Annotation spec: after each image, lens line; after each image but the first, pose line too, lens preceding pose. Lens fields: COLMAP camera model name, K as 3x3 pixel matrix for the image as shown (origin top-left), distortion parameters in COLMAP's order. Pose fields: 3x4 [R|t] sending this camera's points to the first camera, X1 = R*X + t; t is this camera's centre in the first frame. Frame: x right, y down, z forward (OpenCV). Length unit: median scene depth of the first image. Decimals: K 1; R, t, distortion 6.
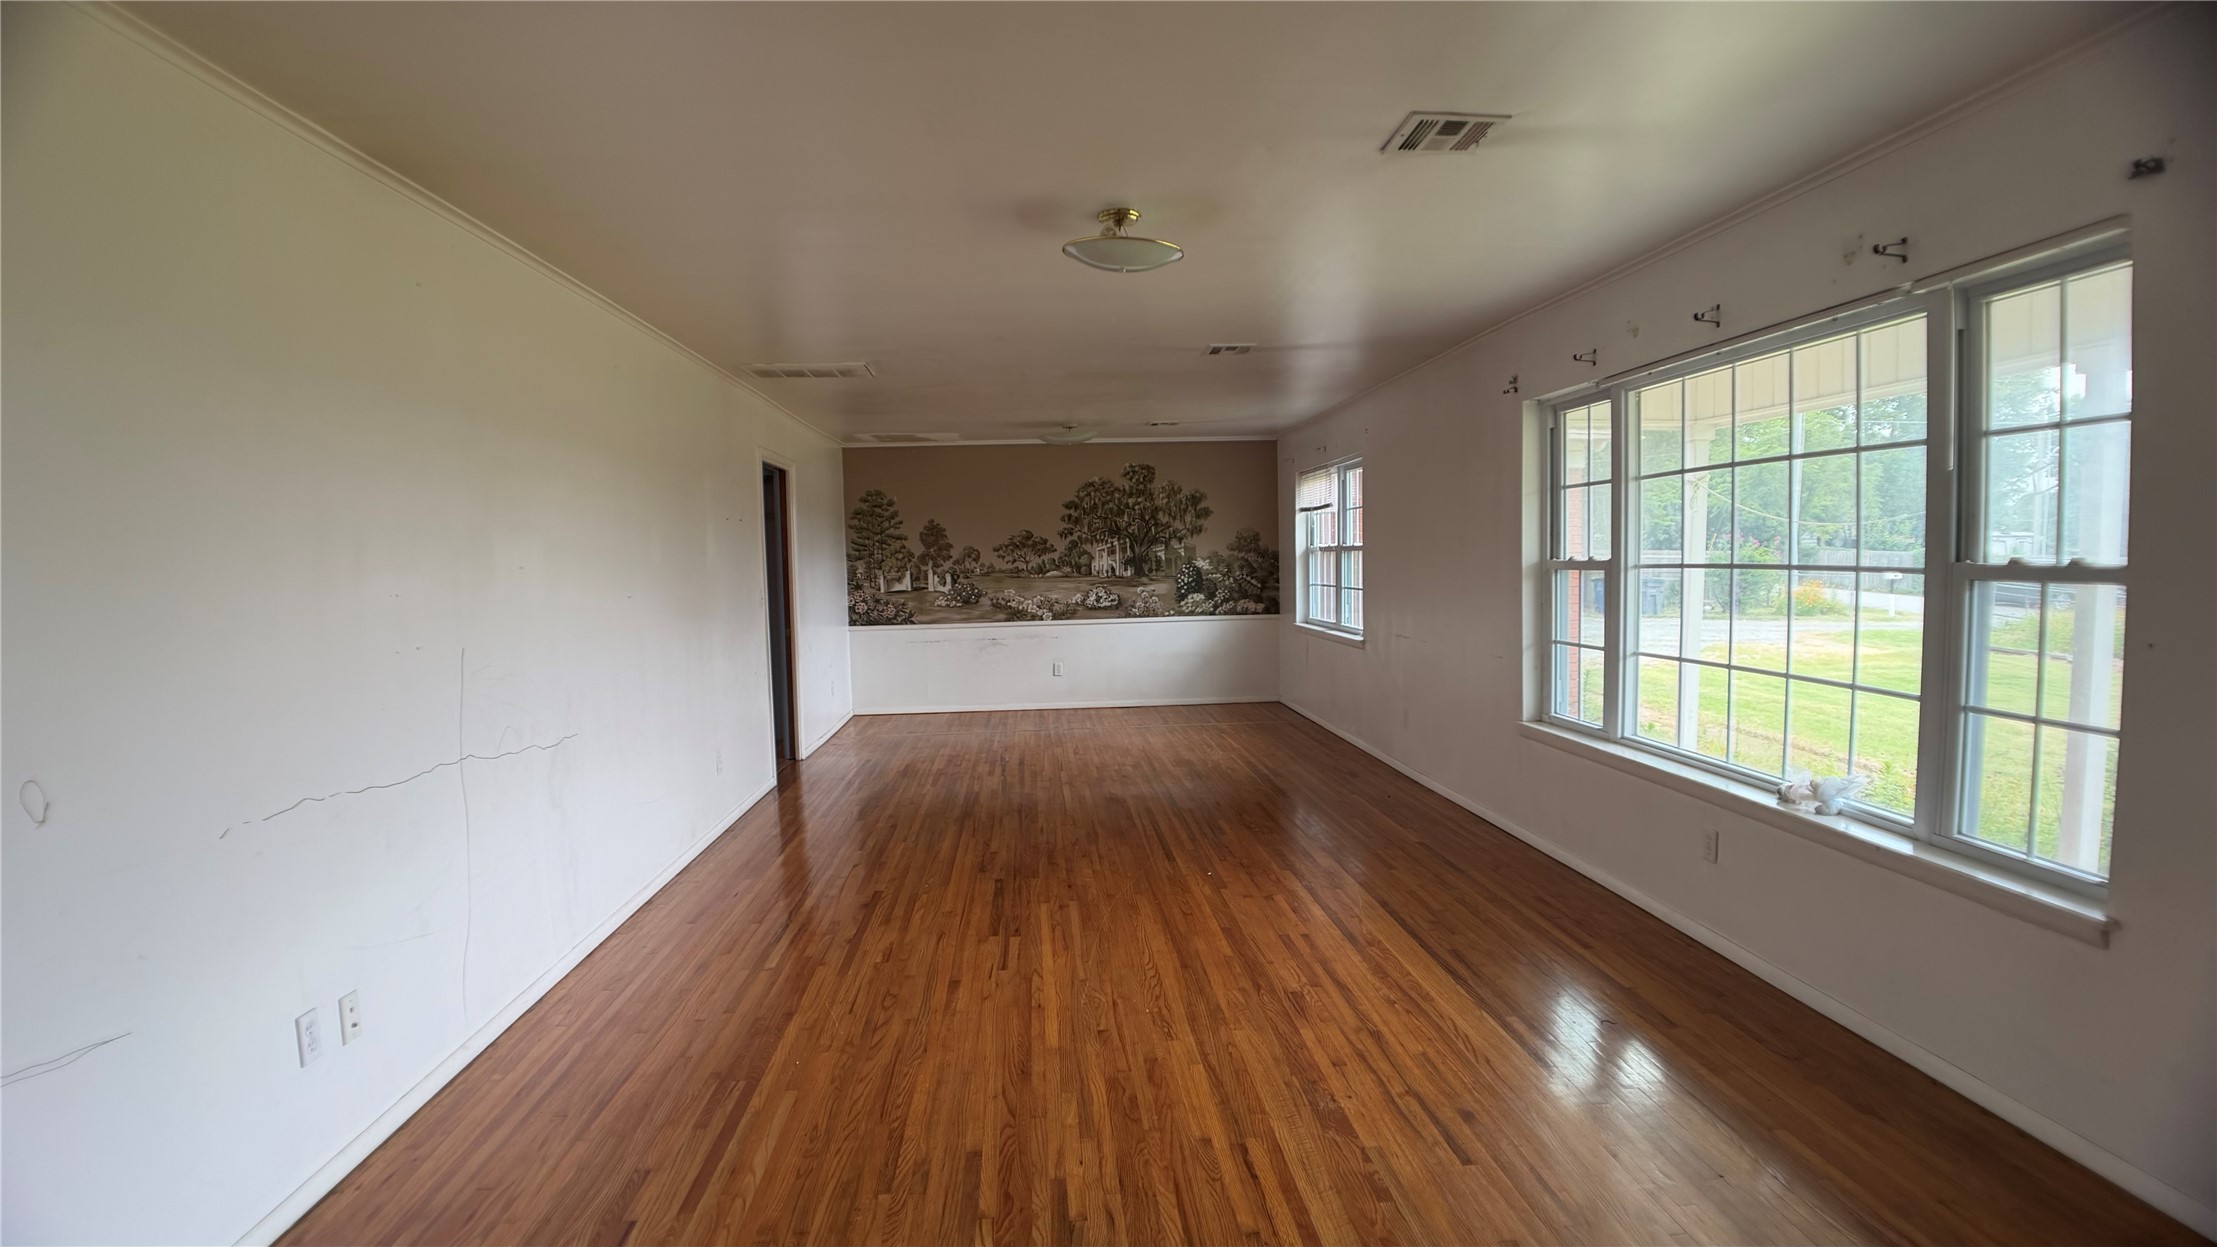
lens RADIAL K [[1069.3, 0, 1098.6], [0, 1069.3, 636.0], [0, 0, 1]] dist [-0.070498, -0.000565]
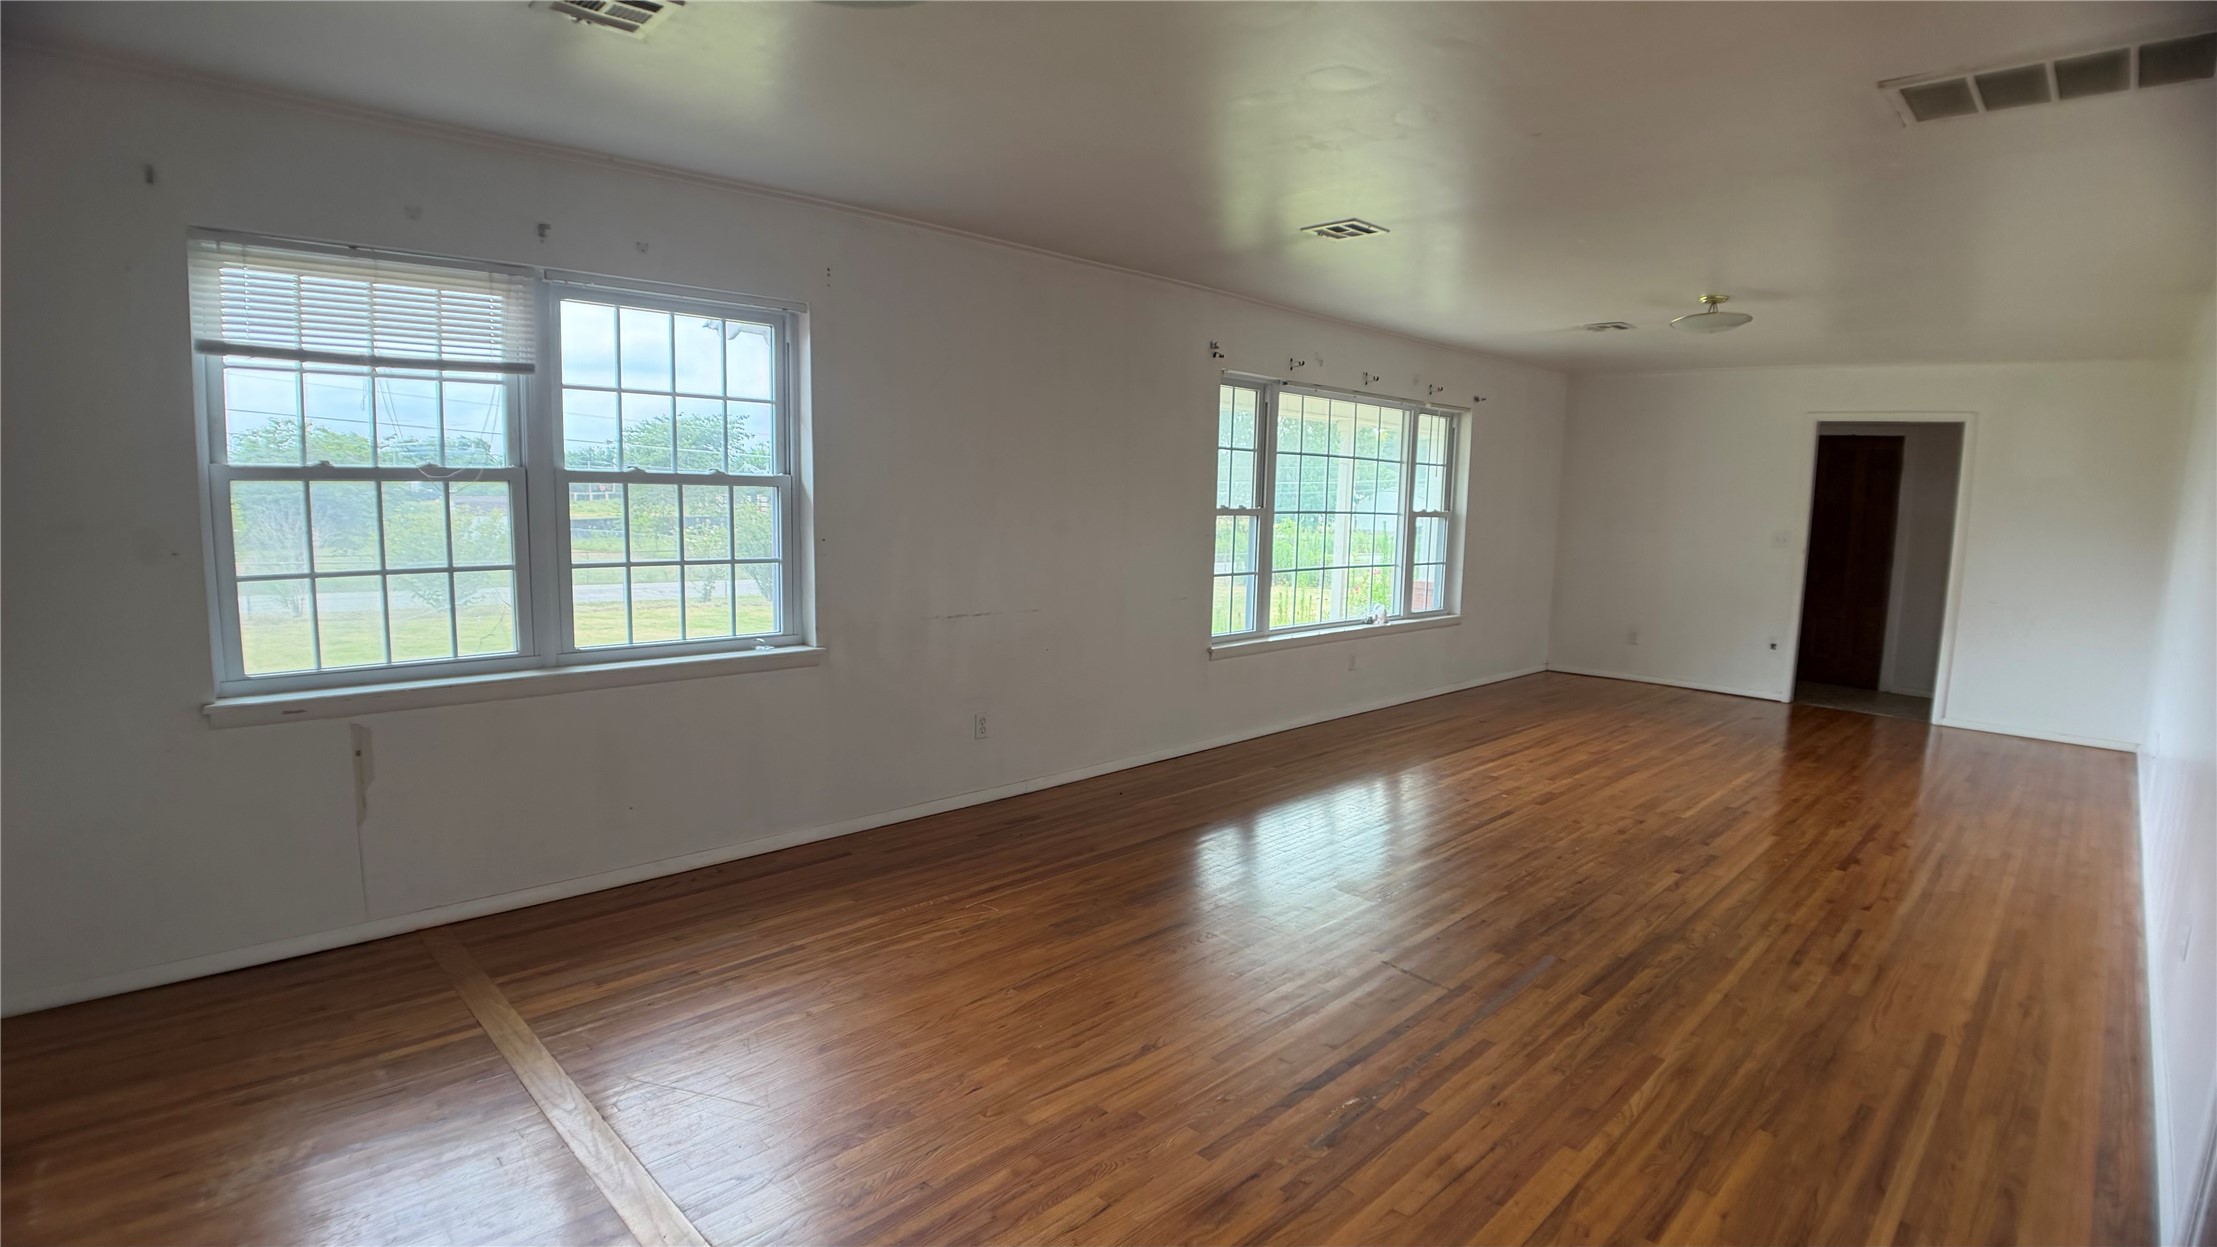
lens RADIAL K [[1074.9, 0, 1101.4], [0, 1074.9, 624.2], [0, 0, 1]] dist [-0.073040, 0.000778]
pose [[-0.655765, -0.082884, 0.750402, -0.204220], [0.047733, 0.987415, 0.150776, -0.065314], [-0.753455, 0.134692, -0.643556, 0.944759]]
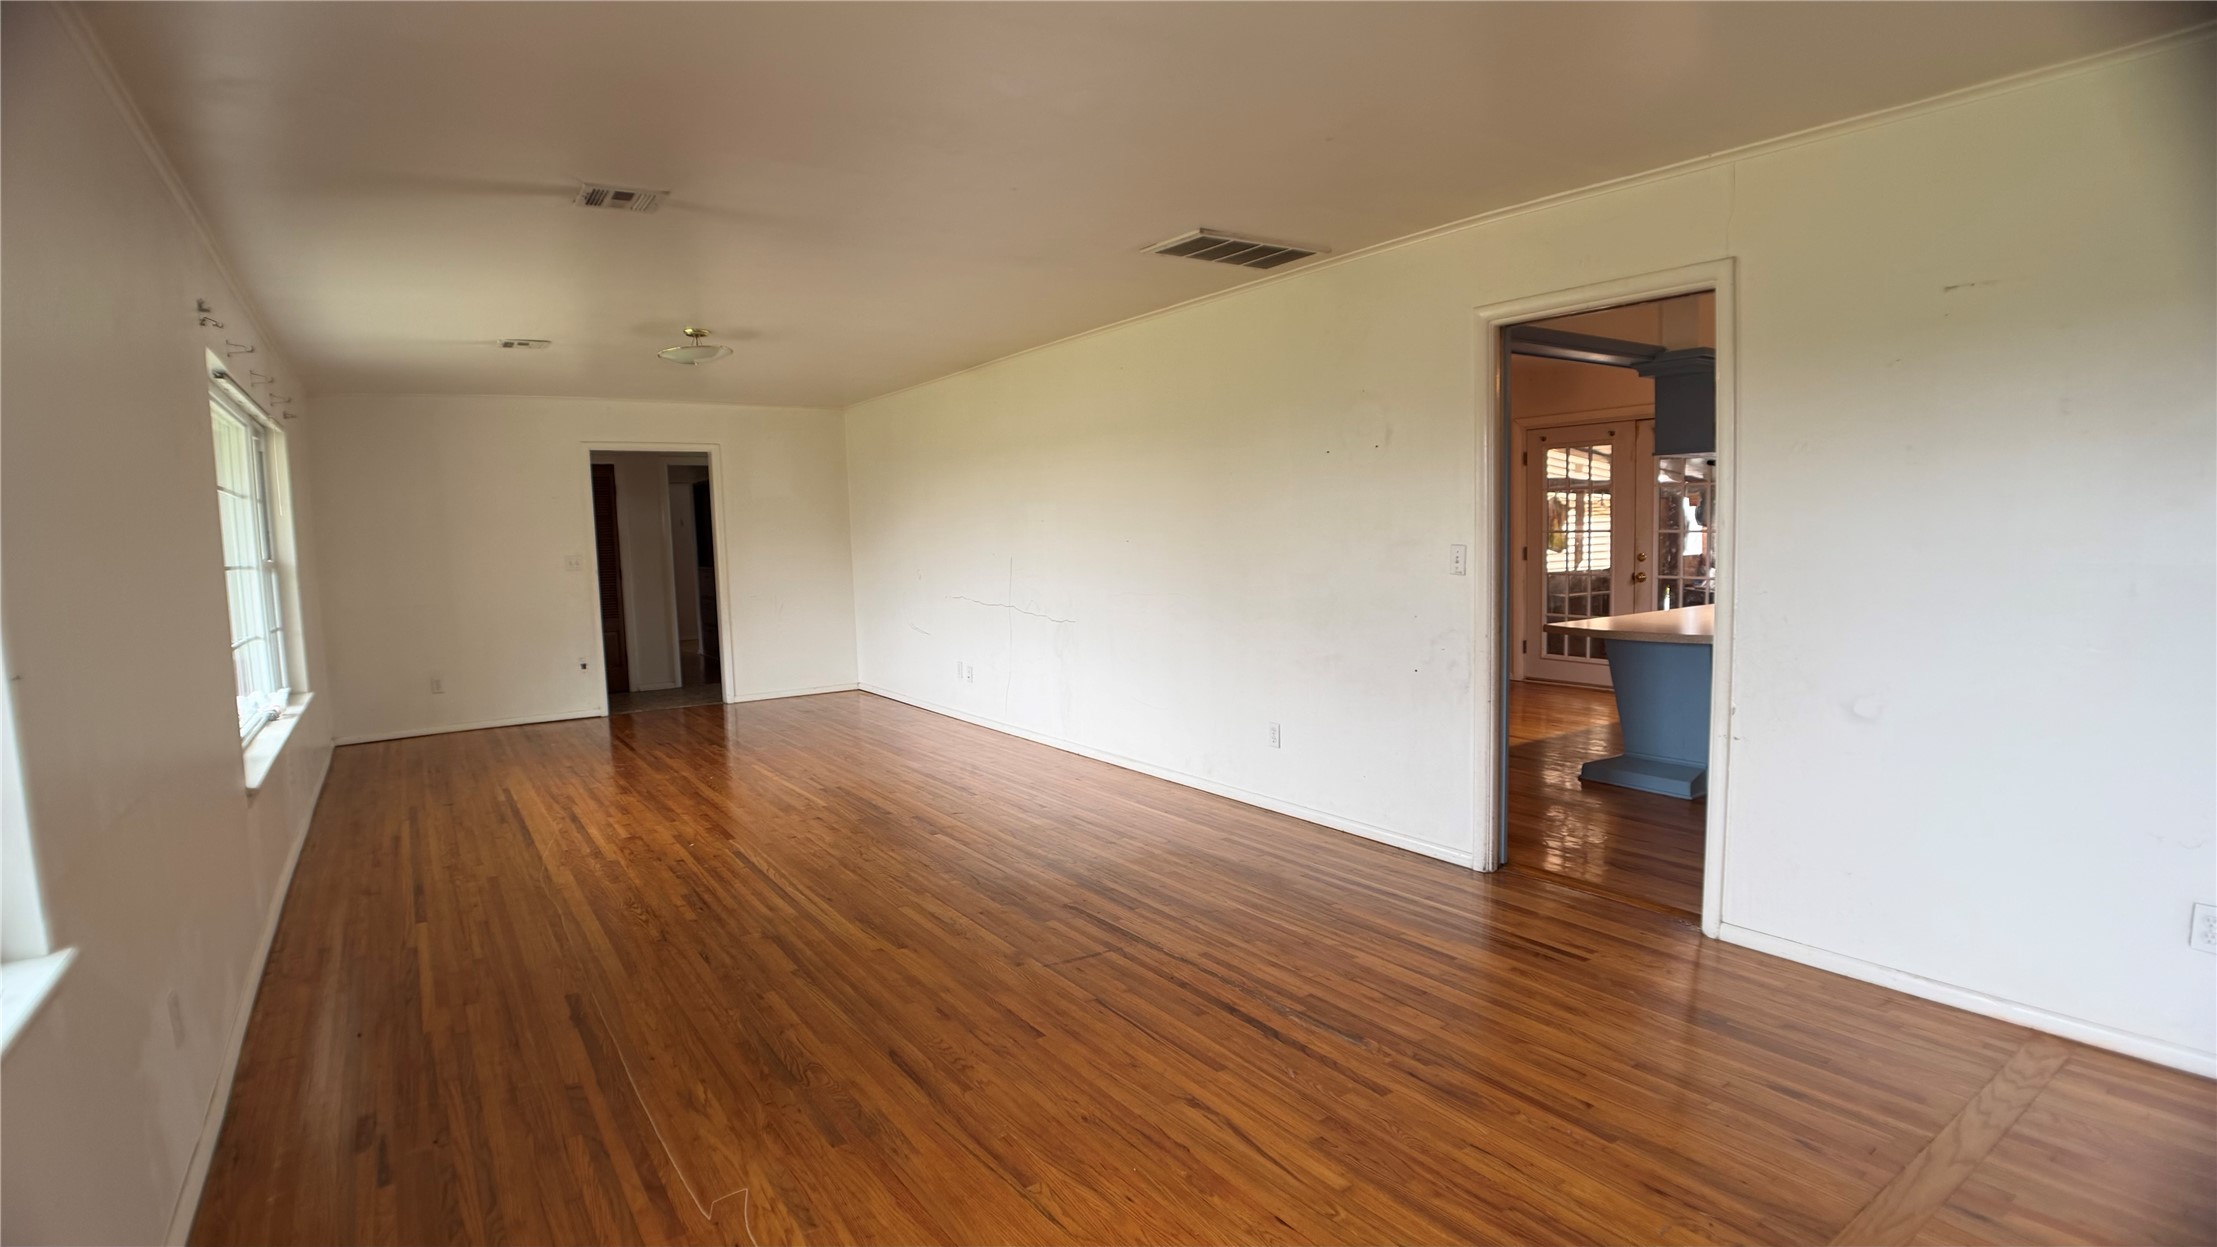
lens RADIAL K [[1069.3, 0, 1098.6], [0, 1069.3, 636.0], [0, 0, 1]] dist [-0.070498, -0.000565]
pose [[-0.860437, 0.102882, -0.499063, 0.119704], [0.013931, 0.983788, 0.178791, -0.071275], [0.509366, 0.146886, -0.847921, 0.960203]]
